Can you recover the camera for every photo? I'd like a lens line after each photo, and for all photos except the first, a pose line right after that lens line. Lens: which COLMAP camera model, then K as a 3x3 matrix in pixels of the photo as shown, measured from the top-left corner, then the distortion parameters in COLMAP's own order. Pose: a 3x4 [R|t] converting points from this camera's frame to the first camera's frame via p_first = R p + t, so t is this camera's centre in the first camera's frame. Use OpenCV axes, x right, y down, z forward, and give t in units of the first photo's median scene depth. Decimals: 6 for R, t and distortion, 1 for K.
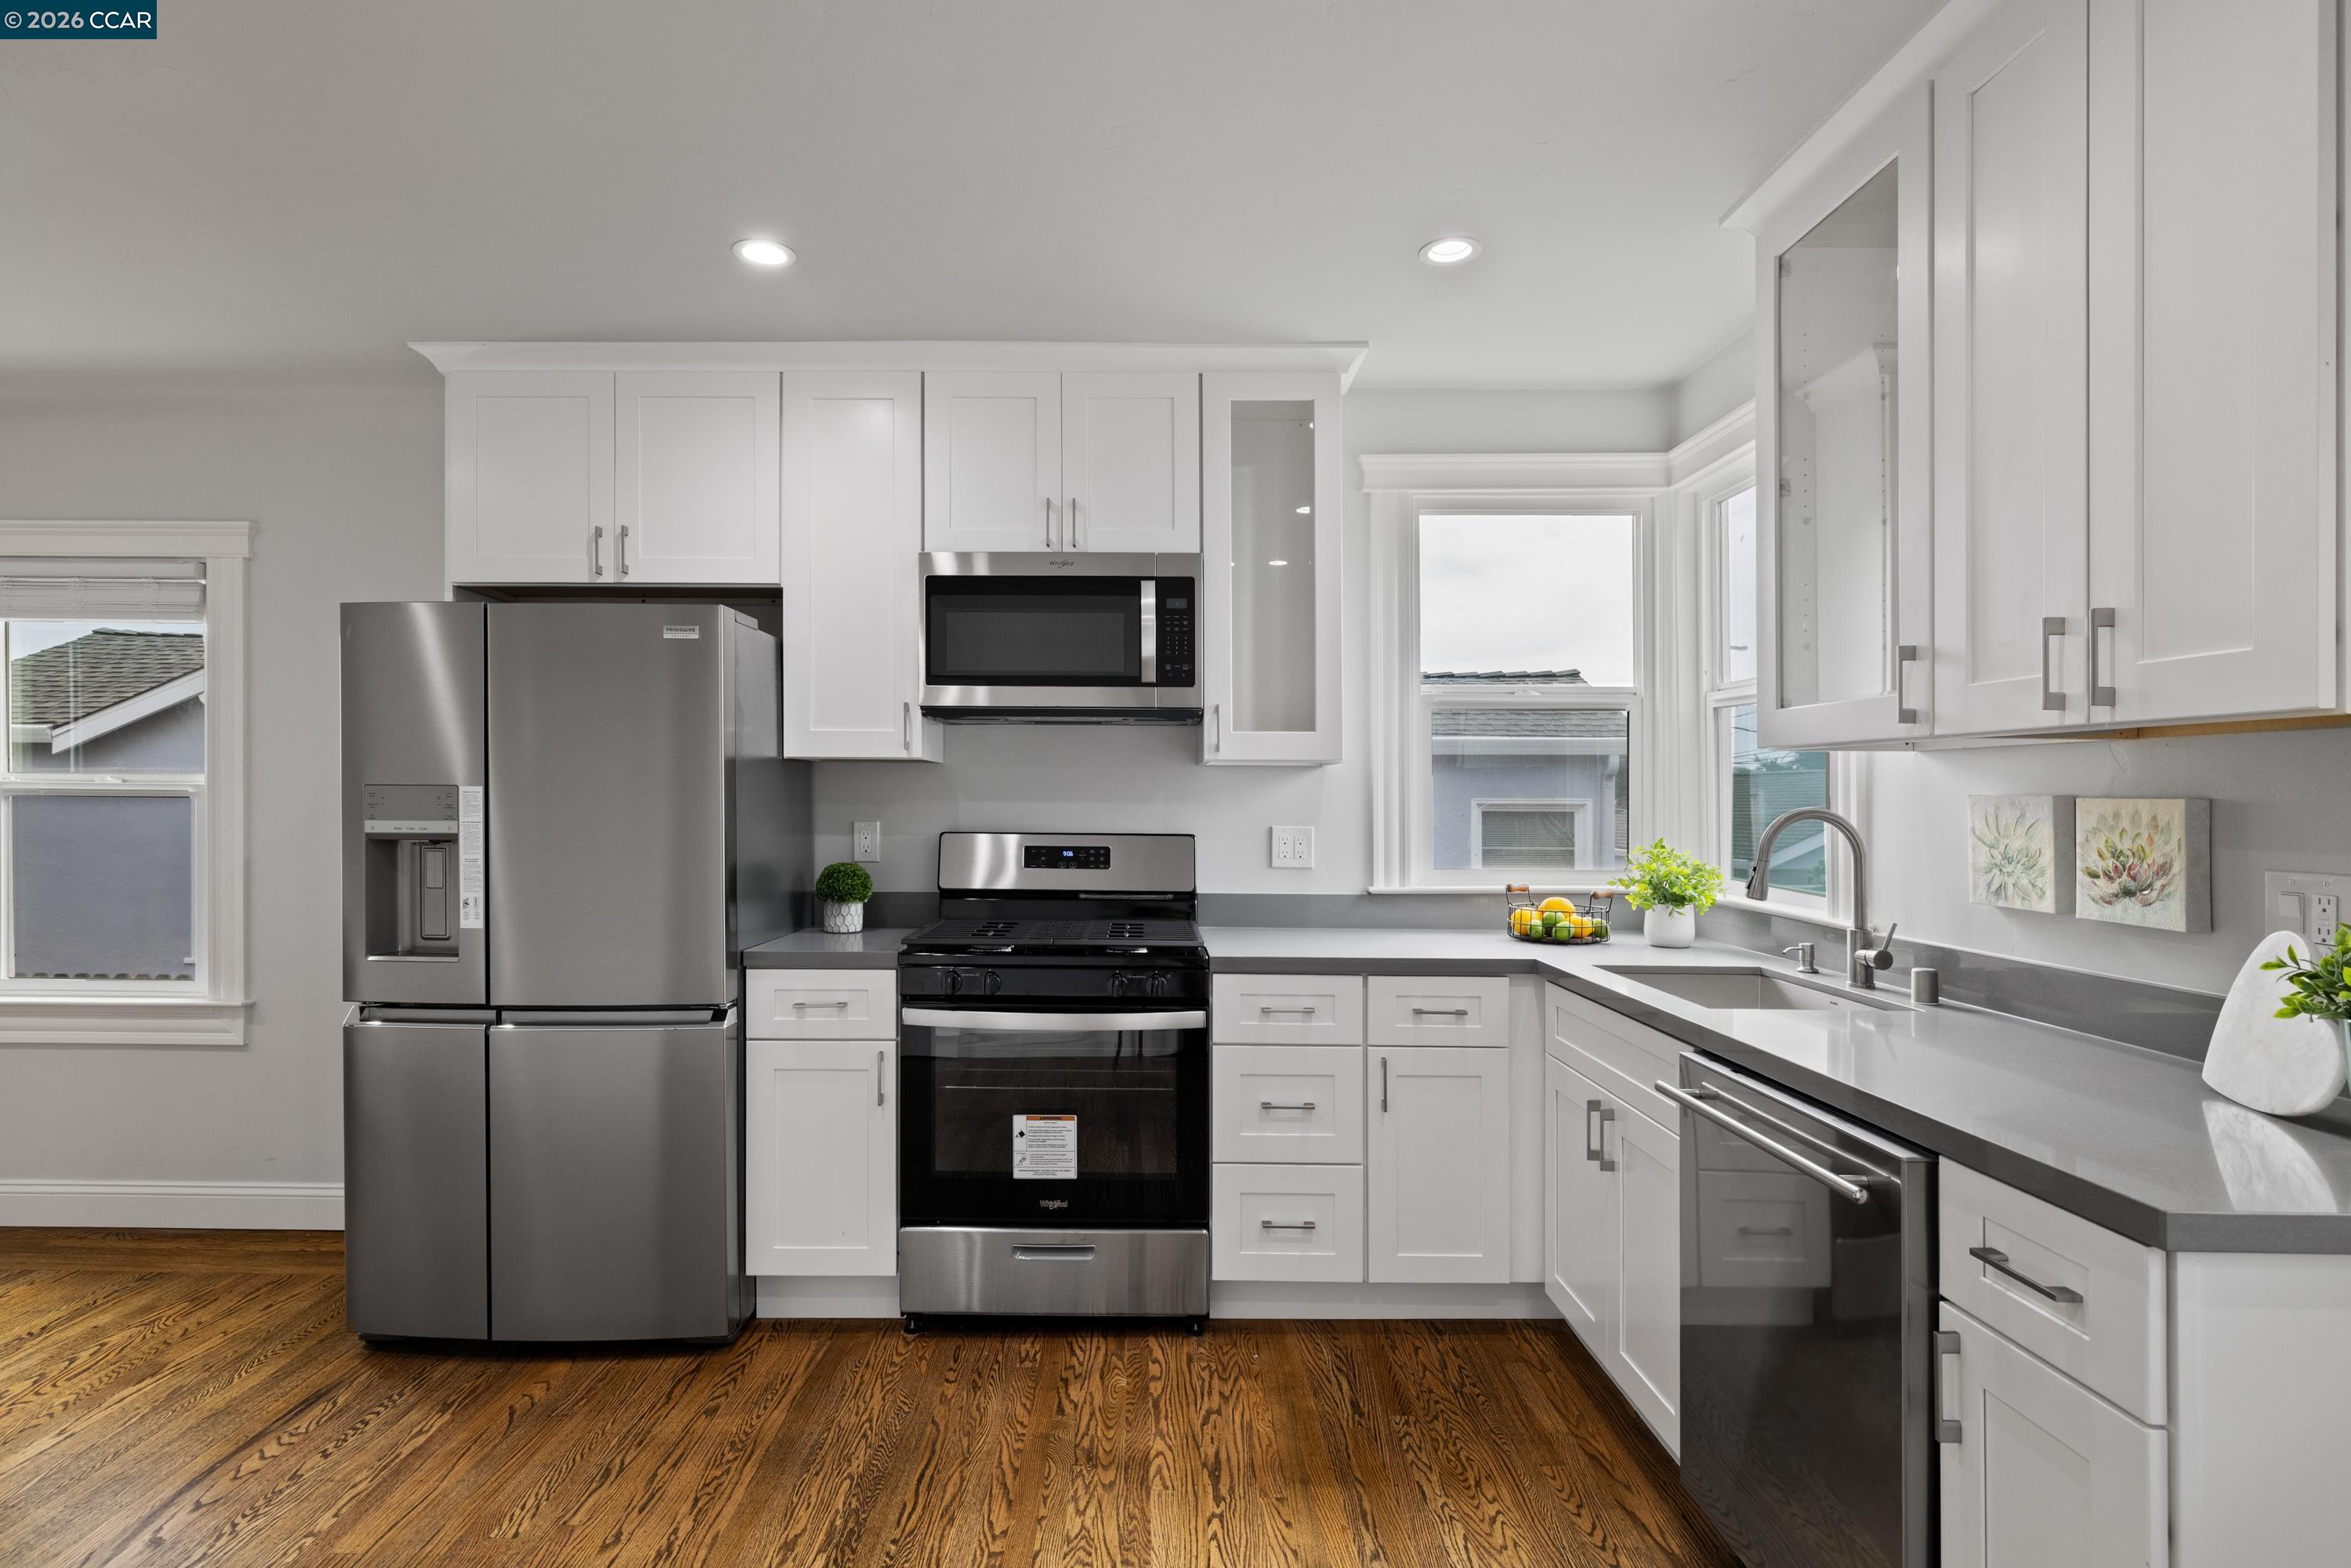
lens RADIAL K [[1154.7, 0, 1144.0], [0, 1154.7, 793.5], [0, 0, 1]] dist [-0.002719, 0.000720]
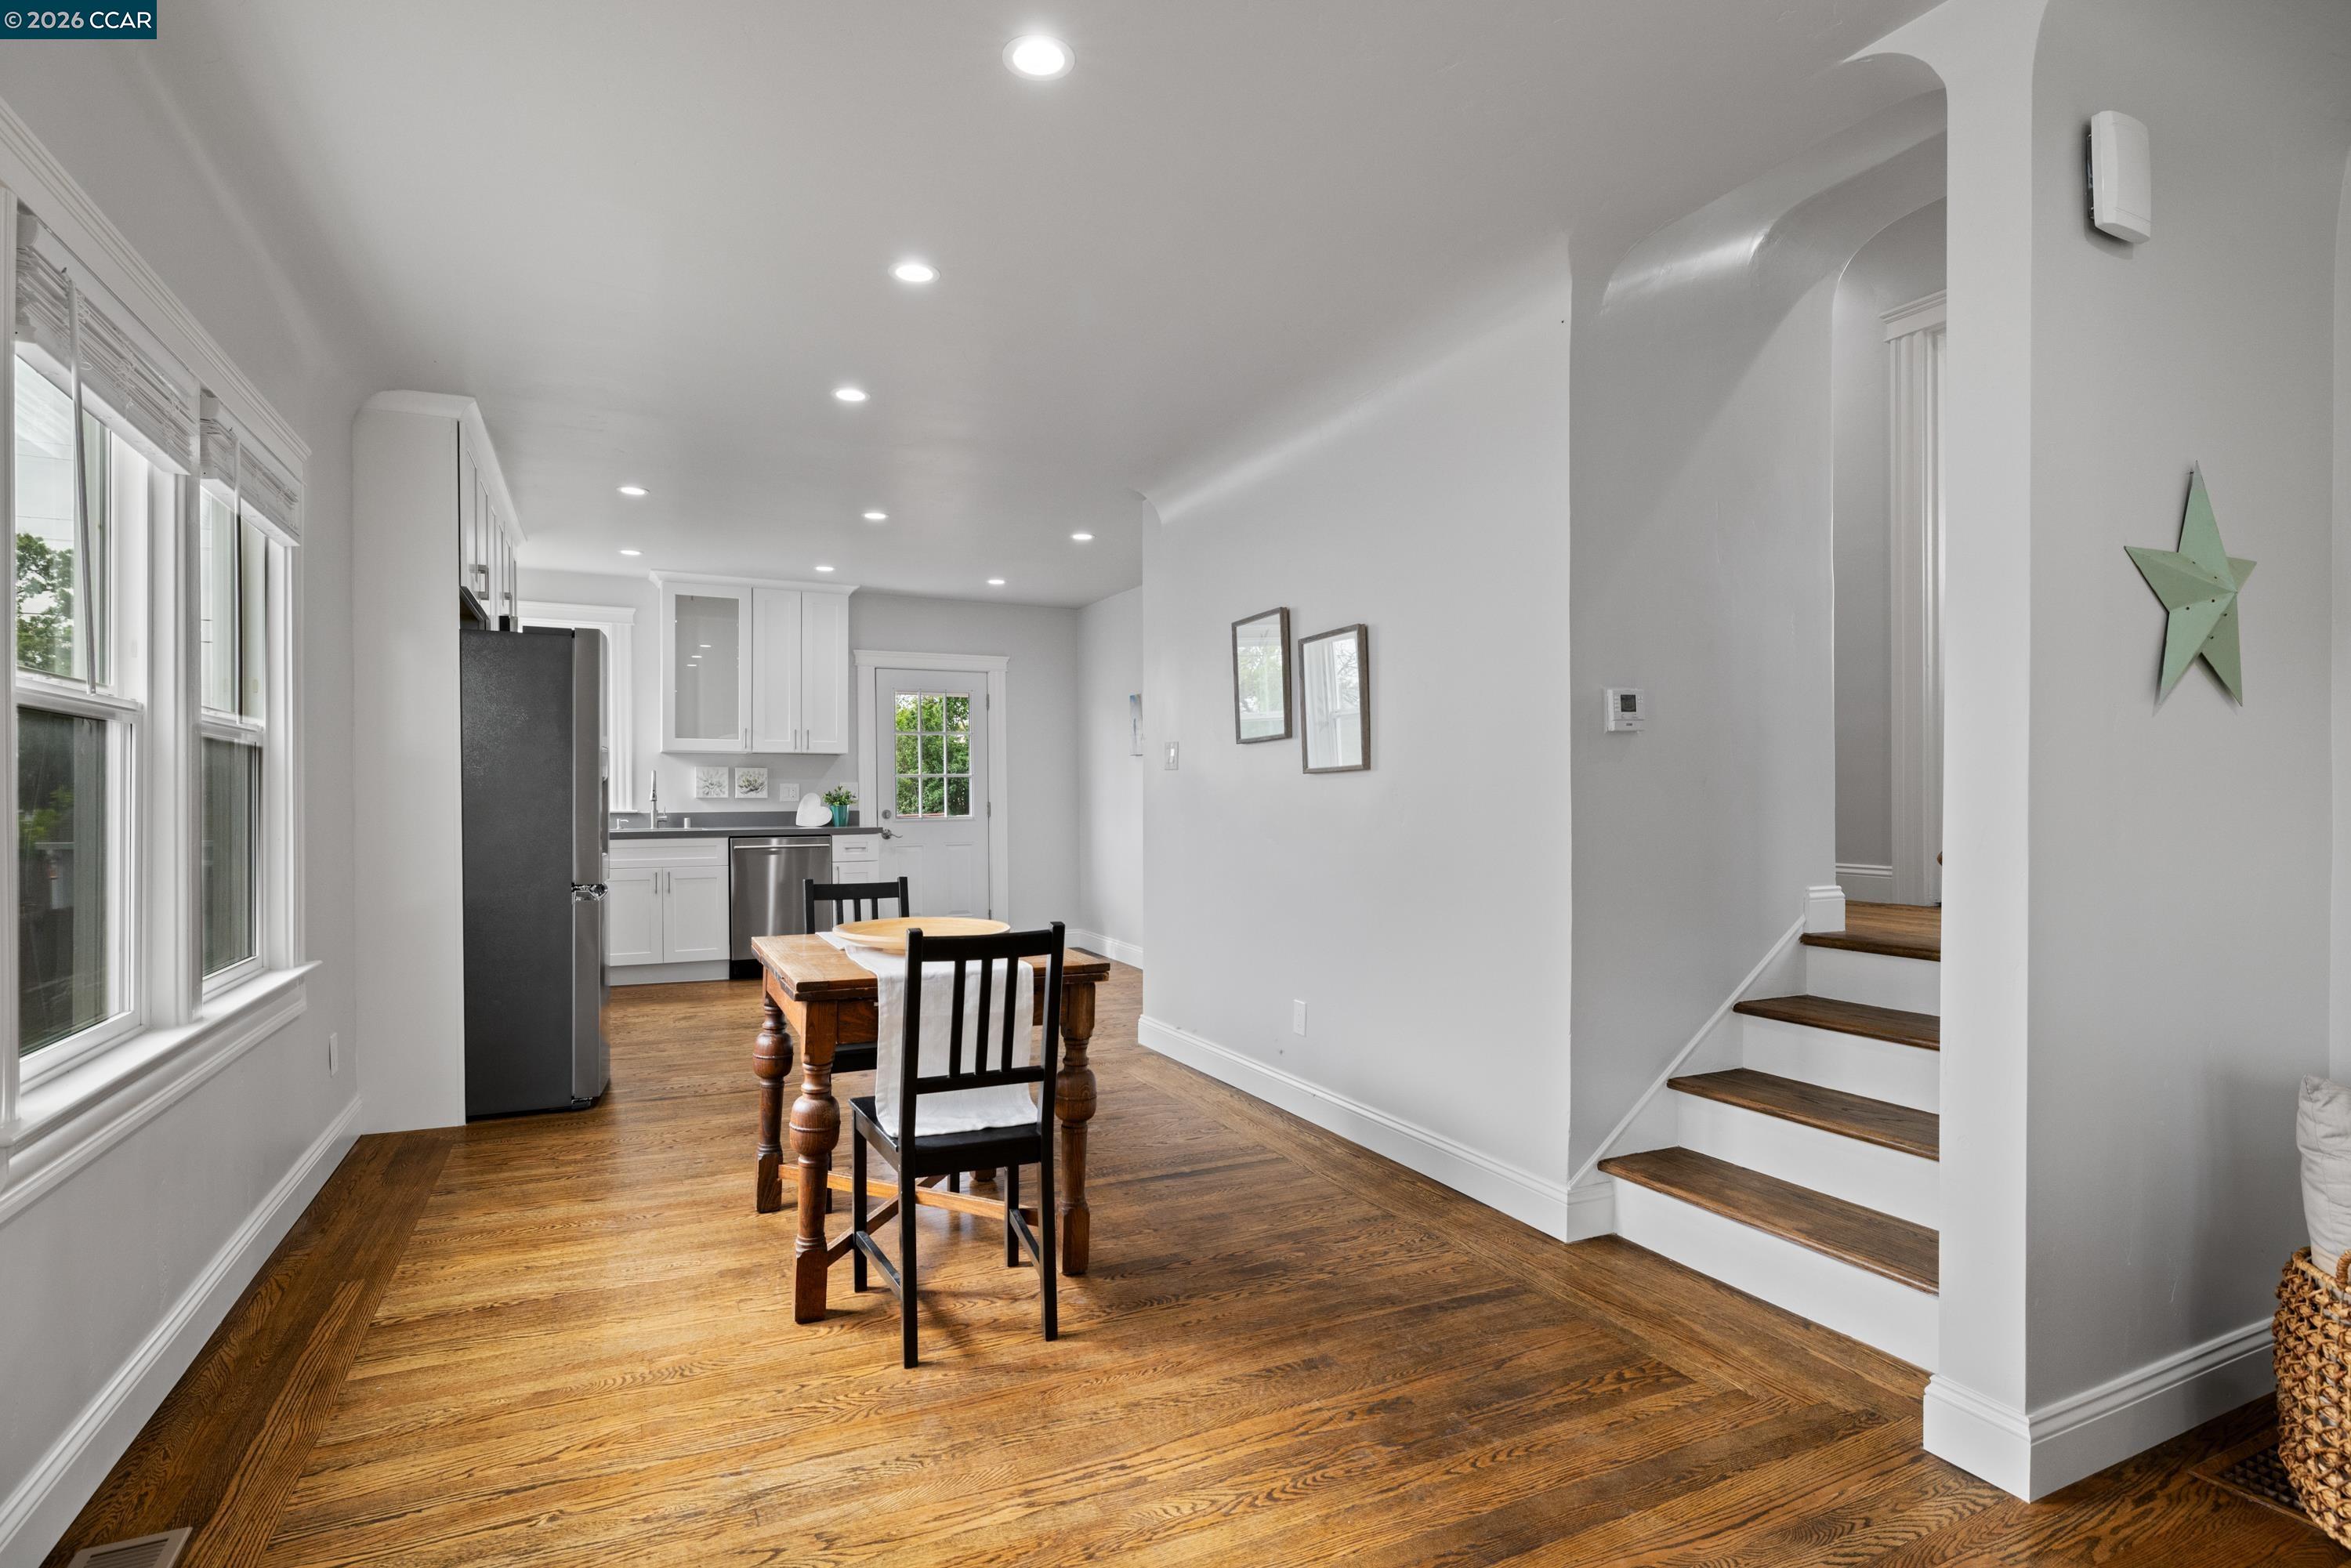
lens RADIAL K [[1177.8, 0, 1167.7], [0, 1177.8, 800.2], [0, 0, 1]] dist [-0.003686, -0.000482]
pose [[-0.433114, -0.011534, 0.901265, -2.449983], [-0.003841, 0.999933, 0.010950, 0.046003], [-0.901331, 0.001281, -0.433129, 0.992405]]
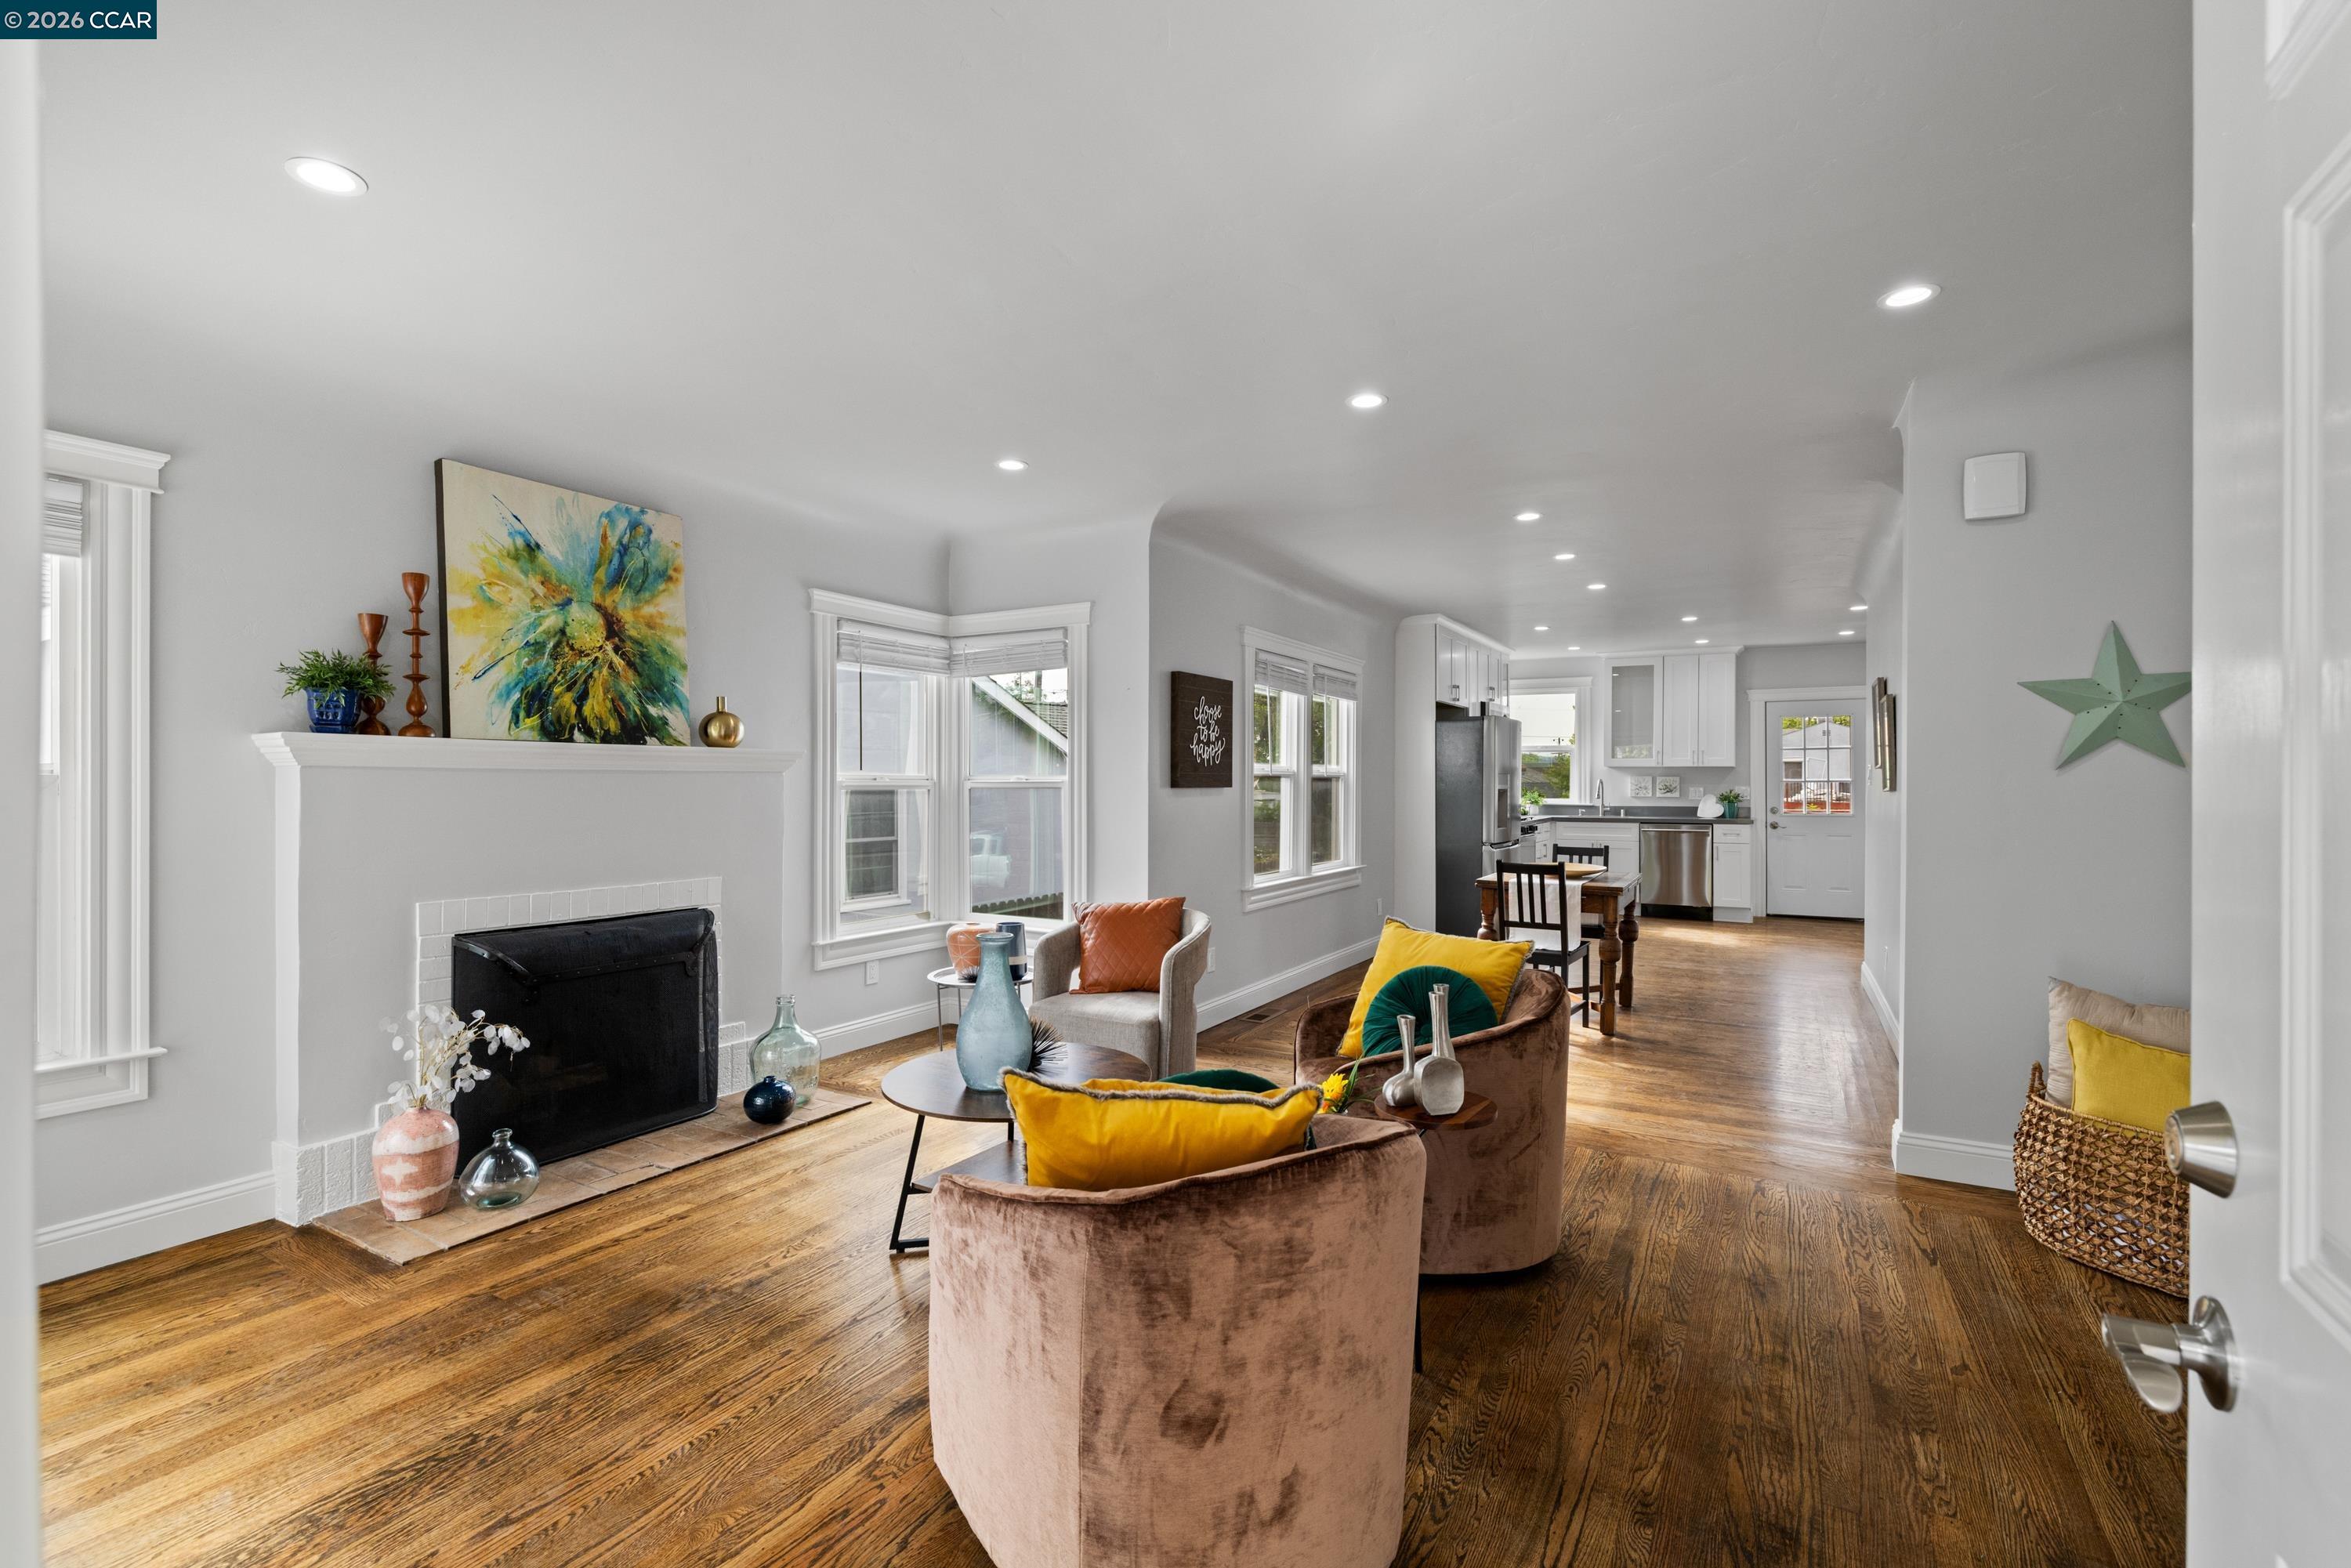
lens RADIAL K [[1037.7, 0, 1171.3], [0, 1037.7, 785.3], [0, 0, 1]] dist [-0.003493, 0.000216]
pose [[0.496685, -0.009509, 0.867879, -3.552867], [-0.001407, 0.999930, 0.011761, -0.007432], [-0.867930, -0.007063, 0.496637, 0.362989]]
